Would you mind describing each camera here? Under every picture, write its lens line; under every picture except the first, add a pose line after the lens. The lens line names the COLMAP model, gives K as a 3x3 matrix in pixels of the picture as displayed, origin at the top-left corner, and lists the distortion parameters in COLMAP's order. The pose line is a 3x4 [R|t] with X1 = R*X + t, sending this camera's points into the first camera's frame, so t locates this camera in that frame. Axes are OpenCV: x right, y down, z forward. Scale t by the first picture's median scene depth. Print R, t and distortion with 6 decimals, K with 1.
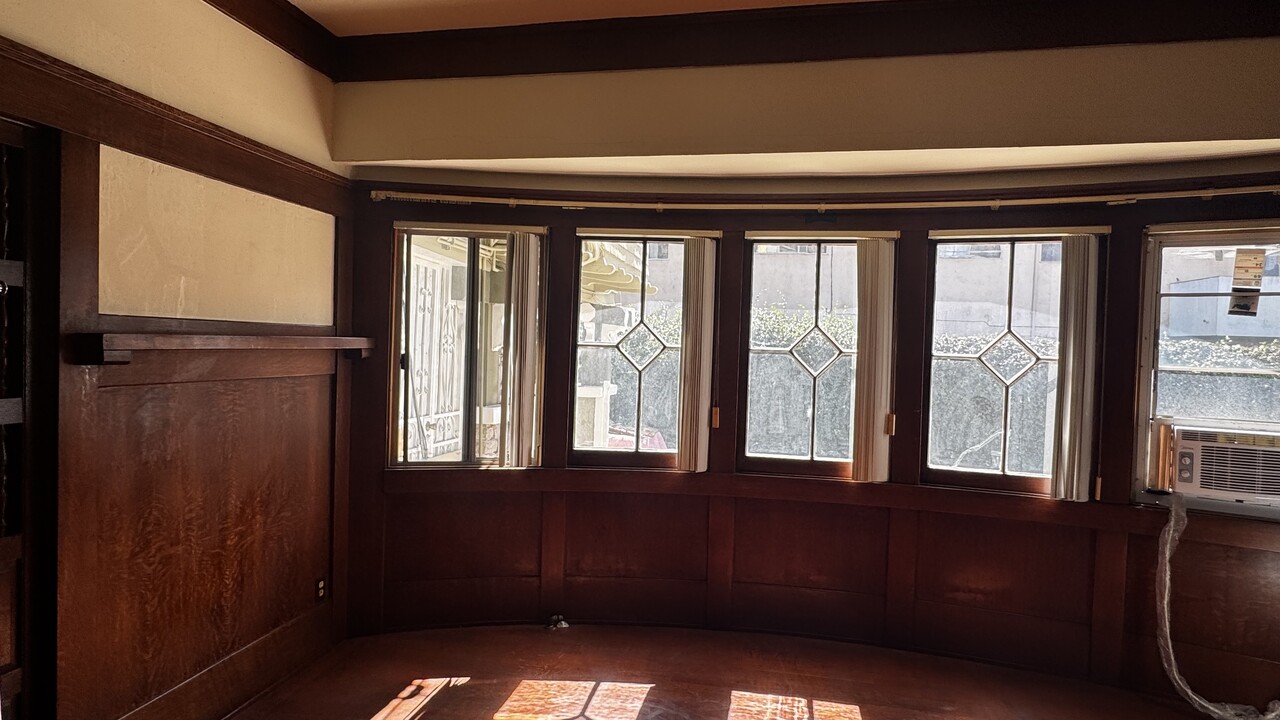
lens RADIAL K [[680.4, 0, 623.5], [0, 680.4, 354.4], [0, 0, 1]] dist [-0.002535, -0.003031]
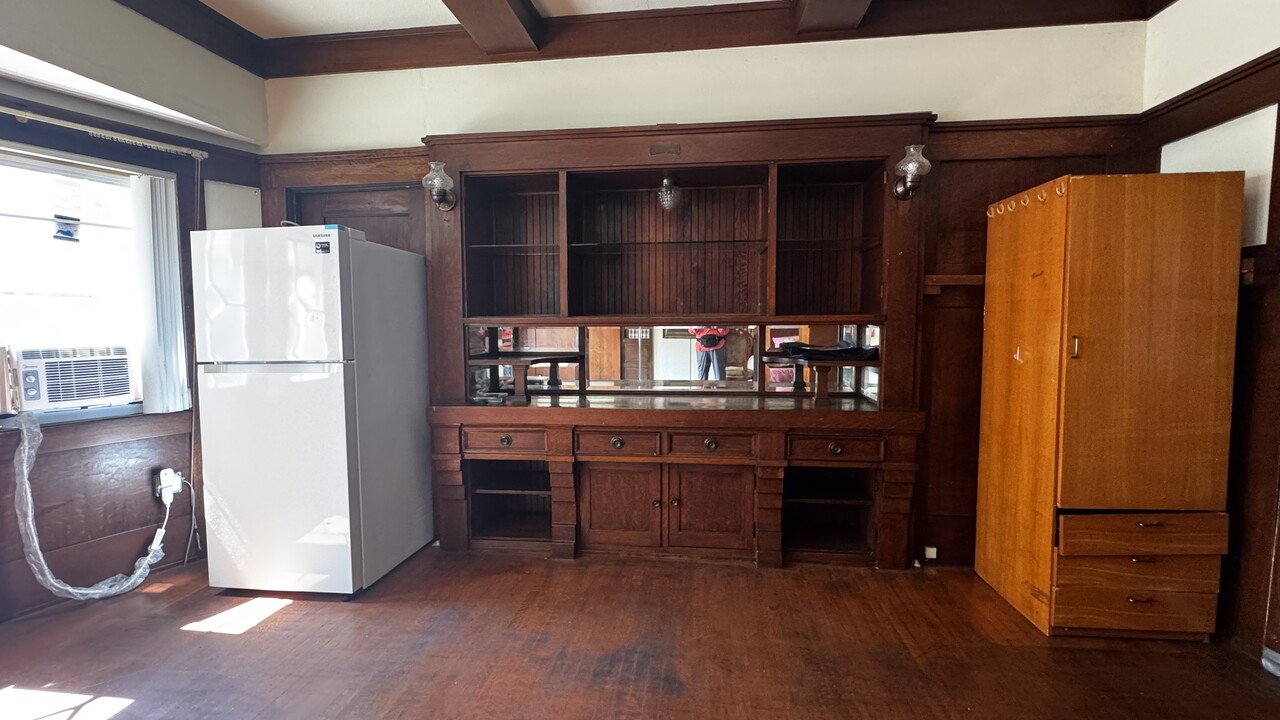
lens RADIAL K [[566.4, 0, 641.3], [0, 566.4, 357.7], [0, 0, 1]] dist [-0.002291, 0.000296]
pose [[-0.088760, -0.099252, 0.991096, -0.093269], [0.016197, 0.994748, 0.101068, 0.050790], [-0.995921, 0.025023, -0.086686, 0.146201]]
